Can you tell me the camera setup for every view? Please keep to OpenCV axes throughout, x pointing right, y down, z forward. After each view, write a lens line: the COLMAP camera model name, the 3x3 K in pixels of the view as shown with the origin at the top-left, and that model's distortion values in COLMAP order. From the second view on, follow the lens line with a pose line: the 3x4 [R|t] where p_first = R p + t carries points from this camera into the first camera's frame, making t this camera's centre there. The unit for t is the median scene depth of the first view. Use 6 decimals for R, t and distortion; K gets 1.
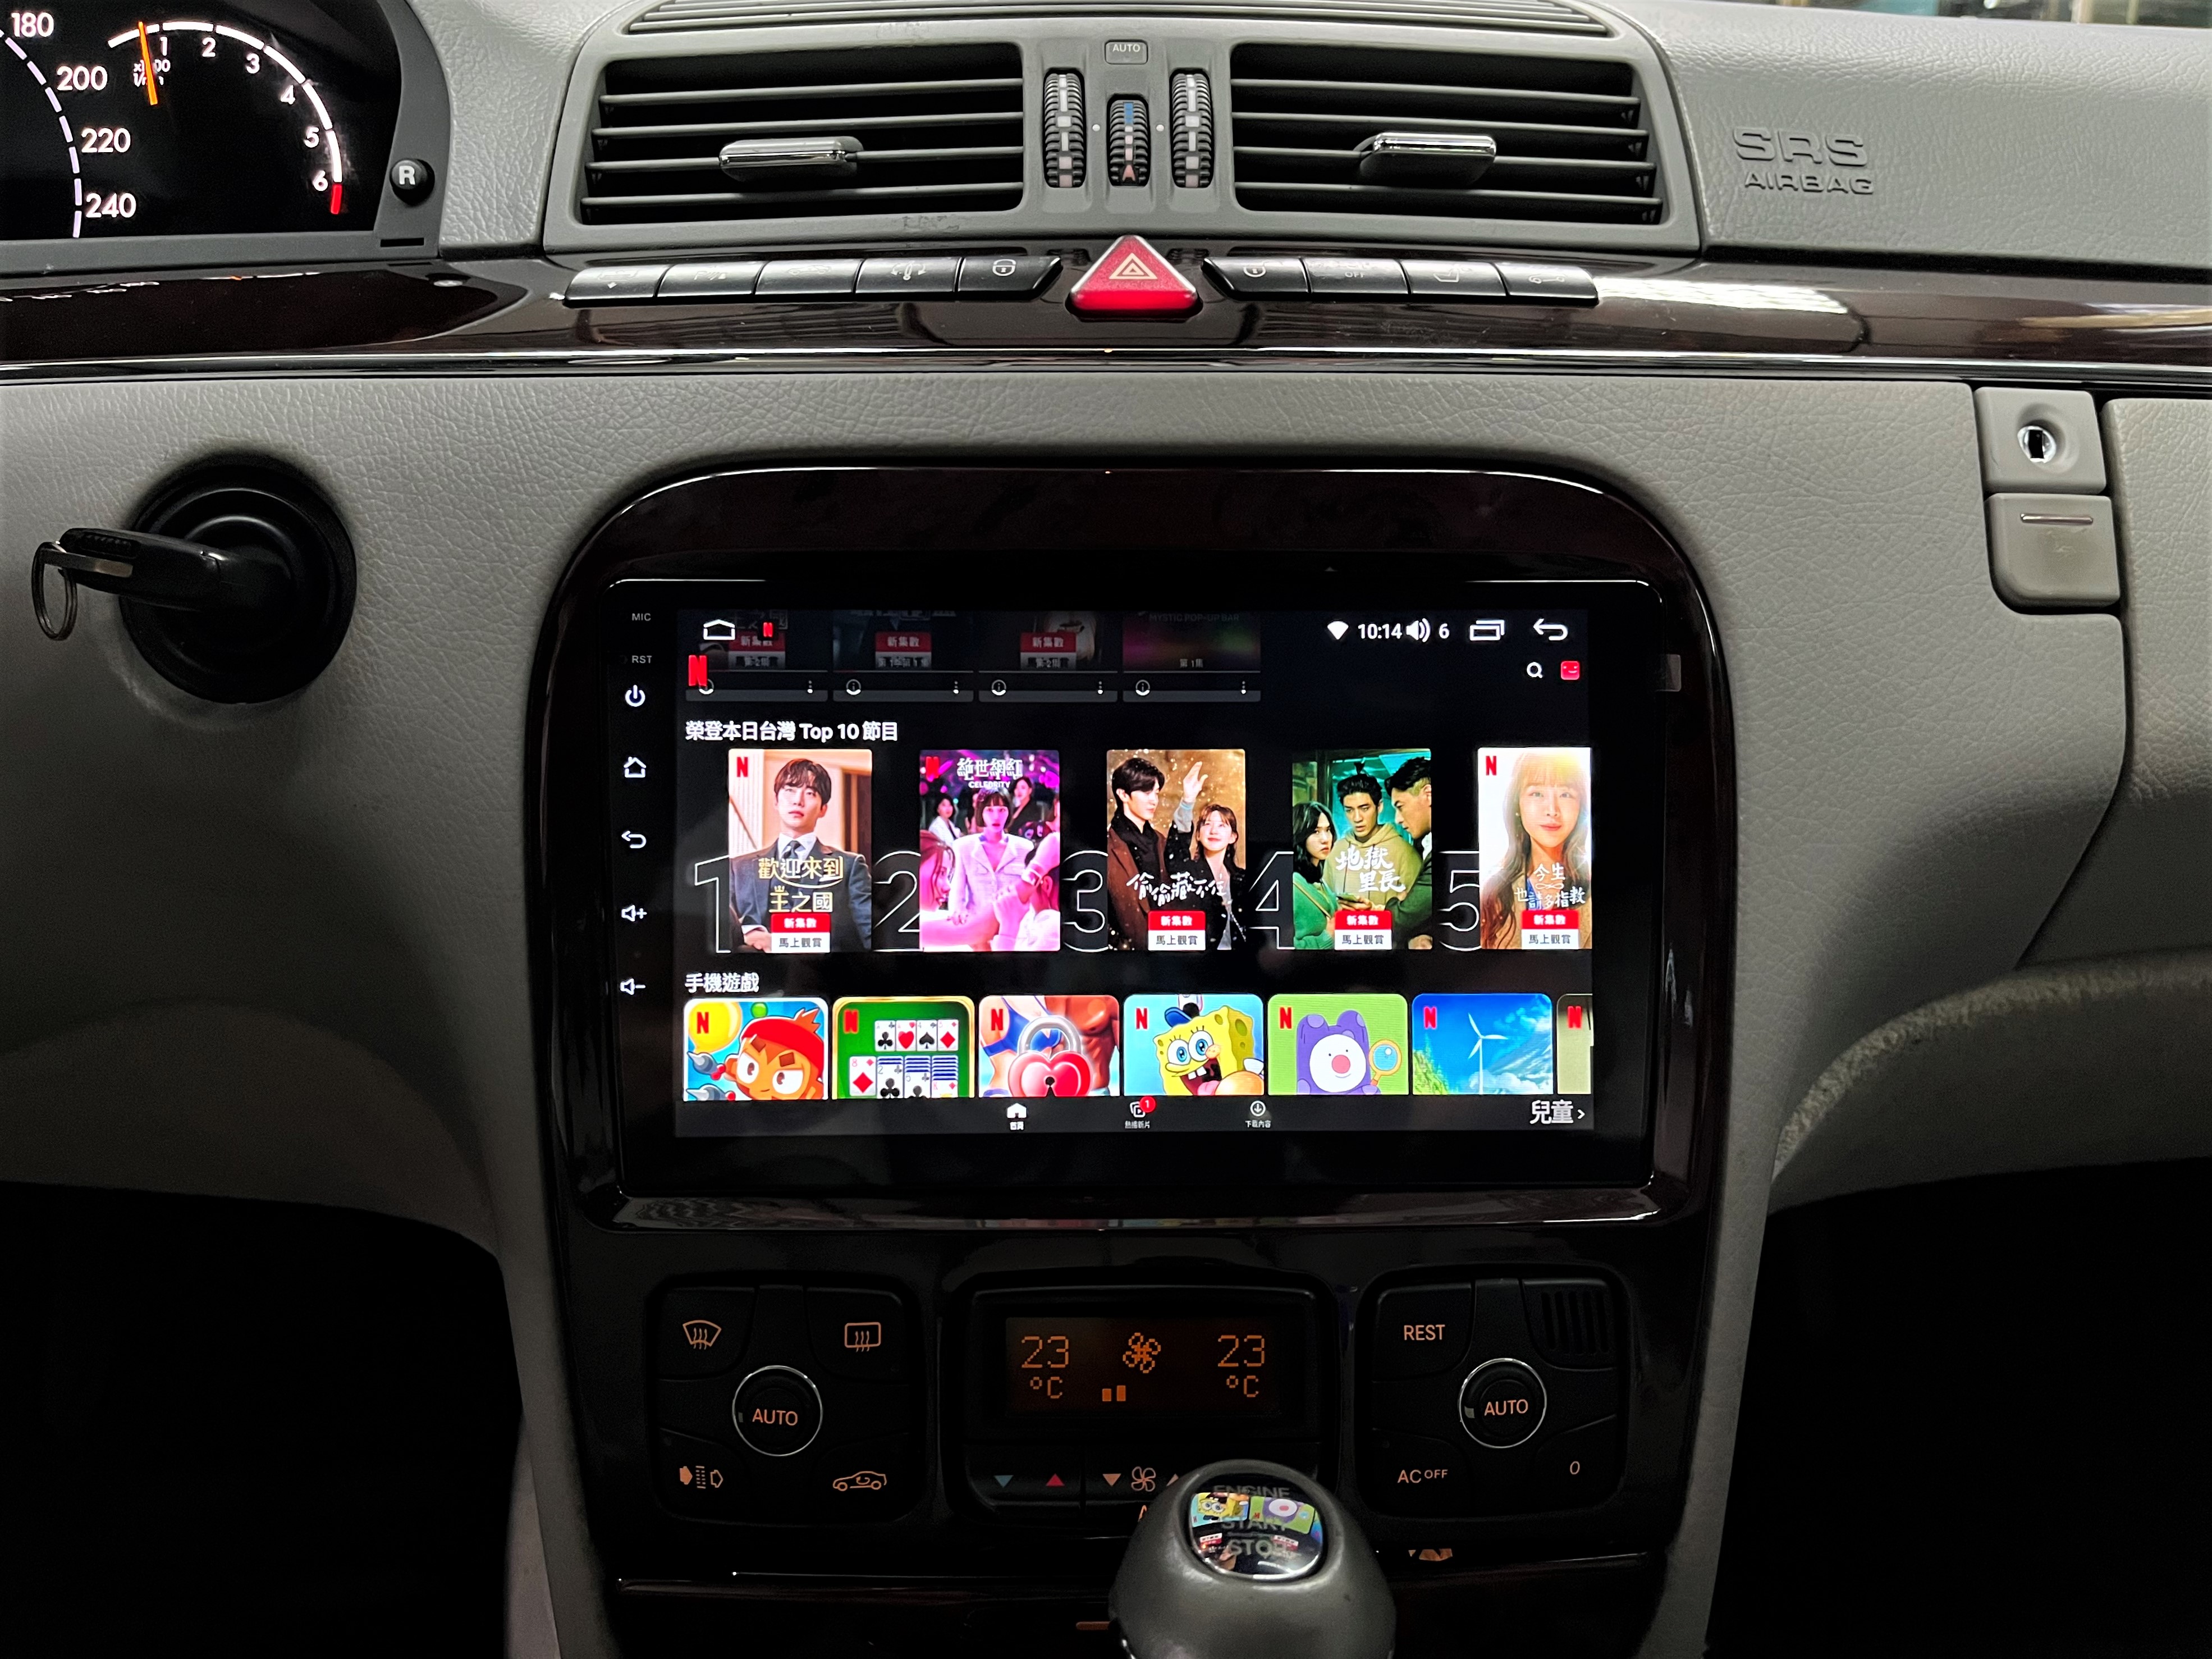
lens RADIAL K [[1683.7, 0, 1126.0], [0, 1683.7, 833.4], [0, 0, 1]] dist [-0.000308, -0.046432]
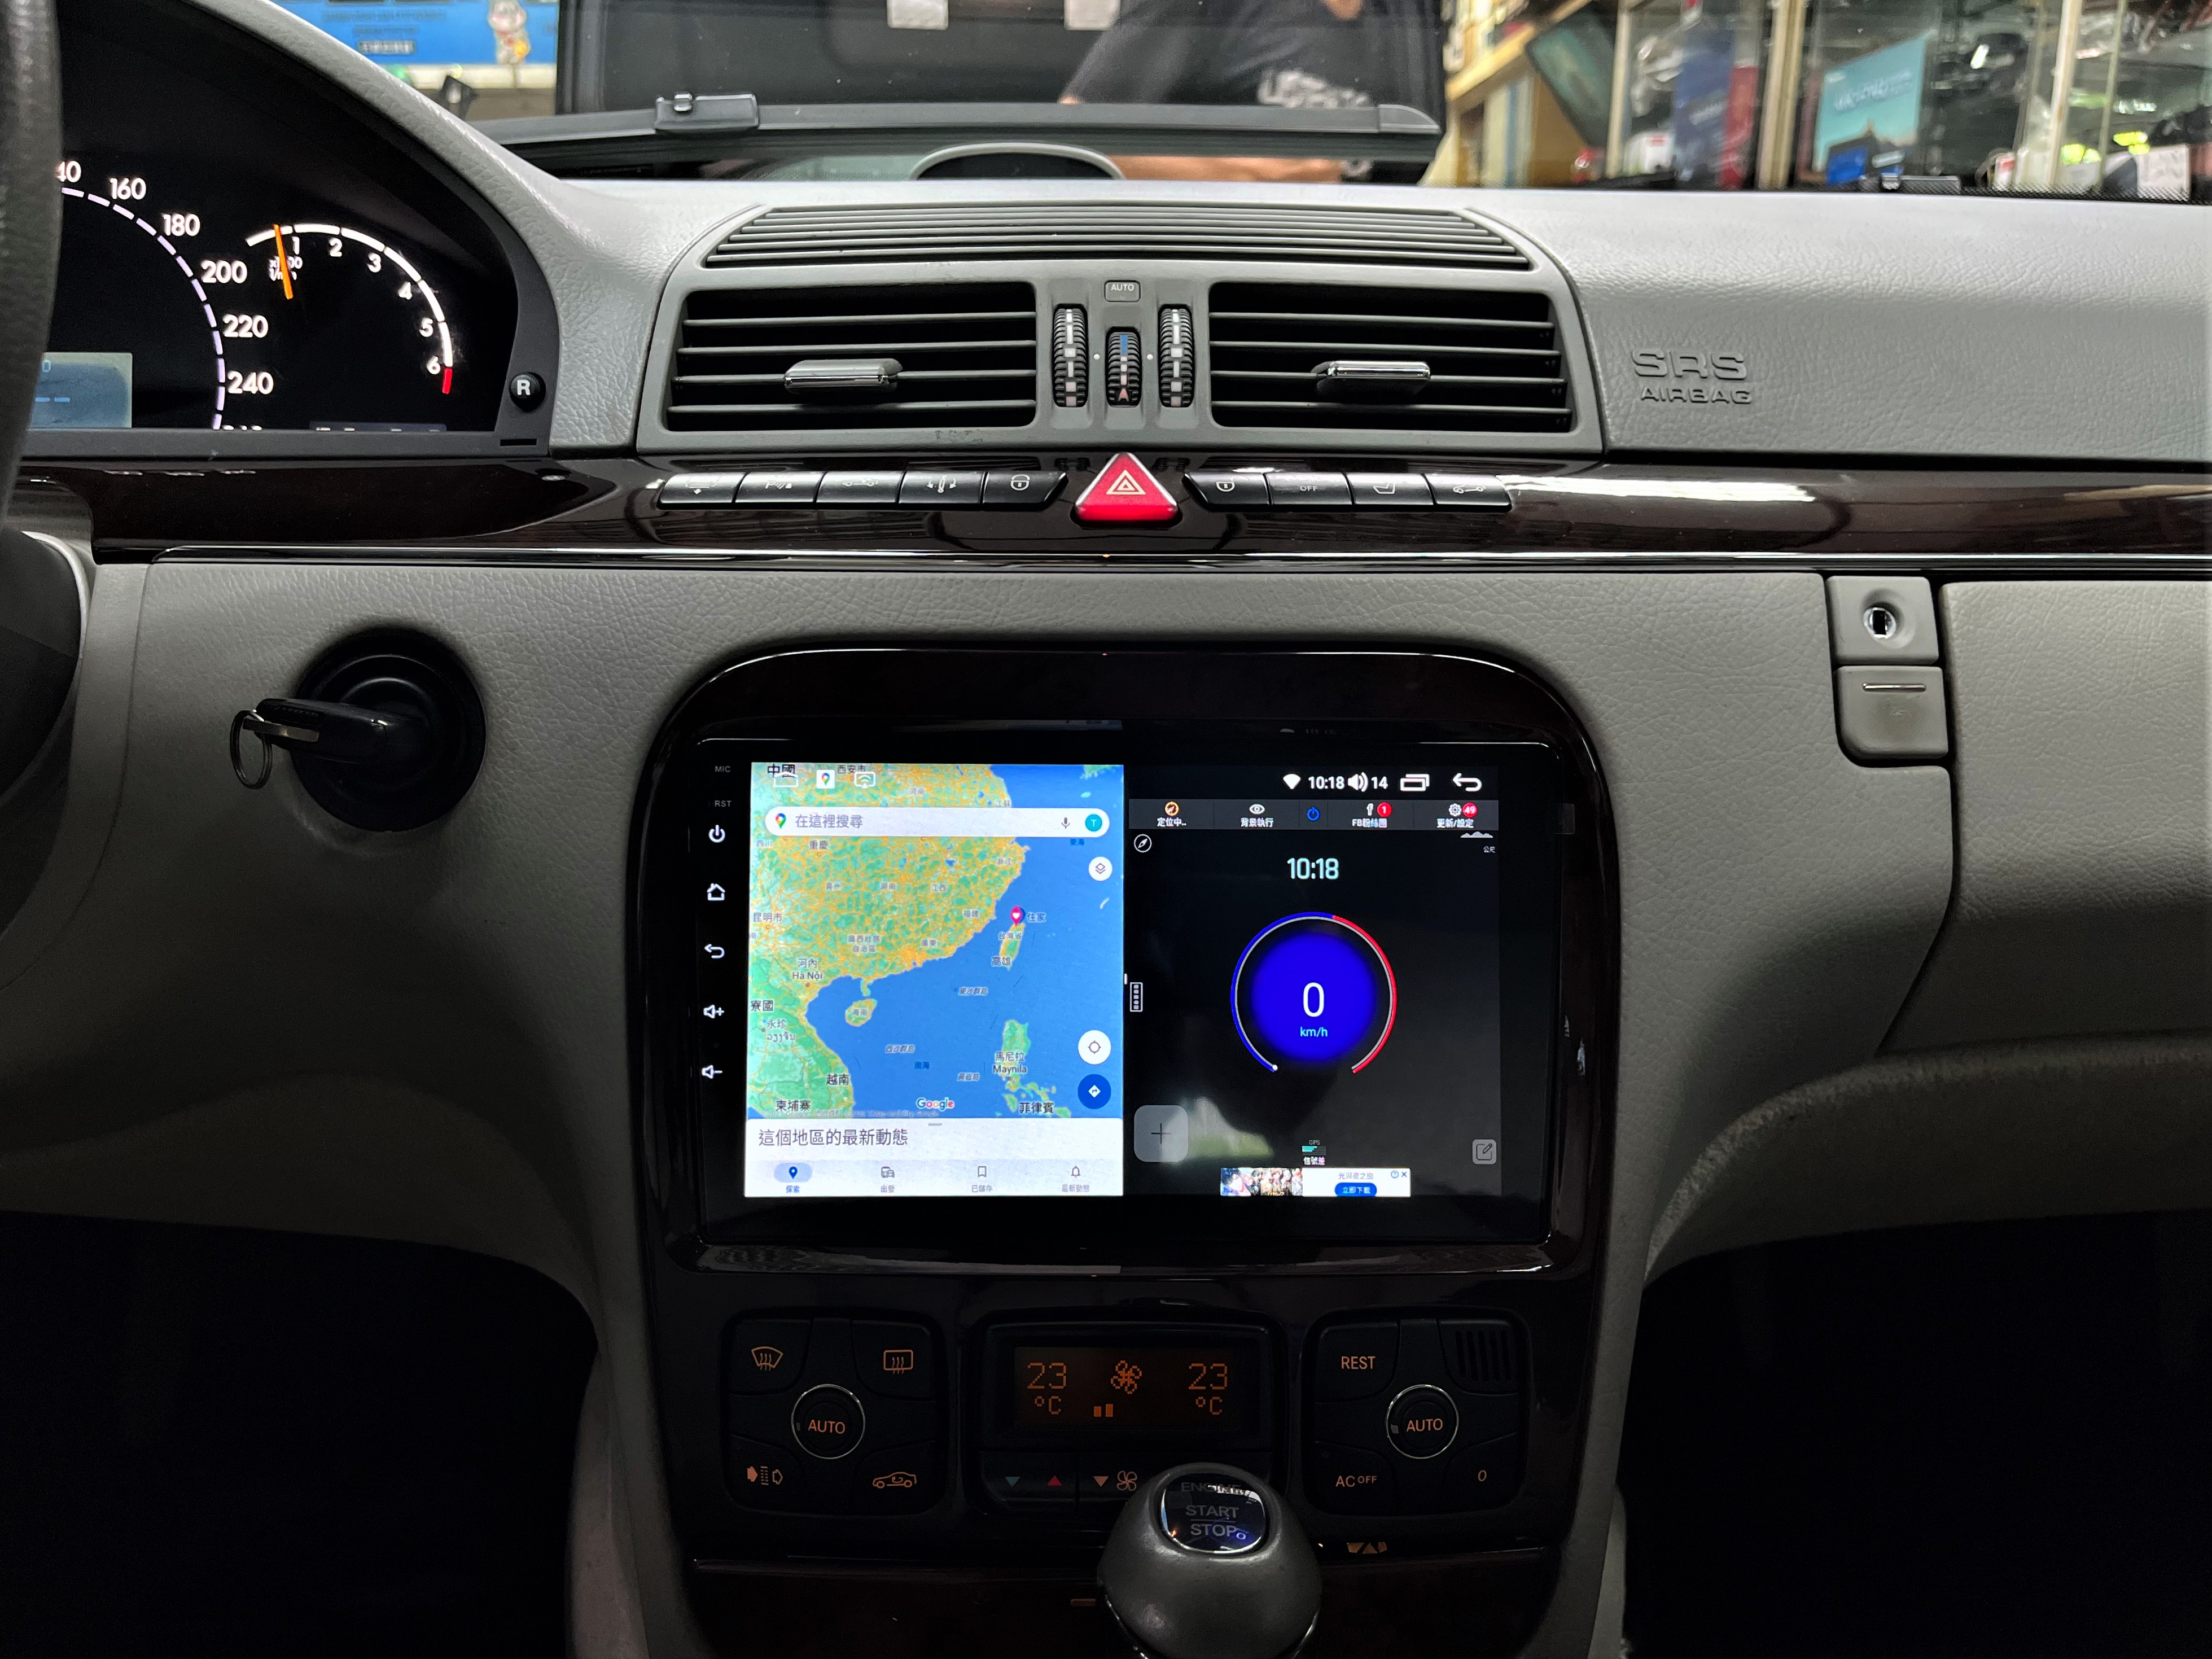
lens RADIAL K [[1683.6, 0, 1109.2], [0, 1683.6, 830.8], [0, 0, 1]] dist [-0.000308, -0.046432]
pose [[0.999946, 0.007643, -0.007001, 0.002398], [-0.007777, 0.999784, -0.019257, -0.059265], [0.006853, 0.019310, 0.999790, -0.211582]]
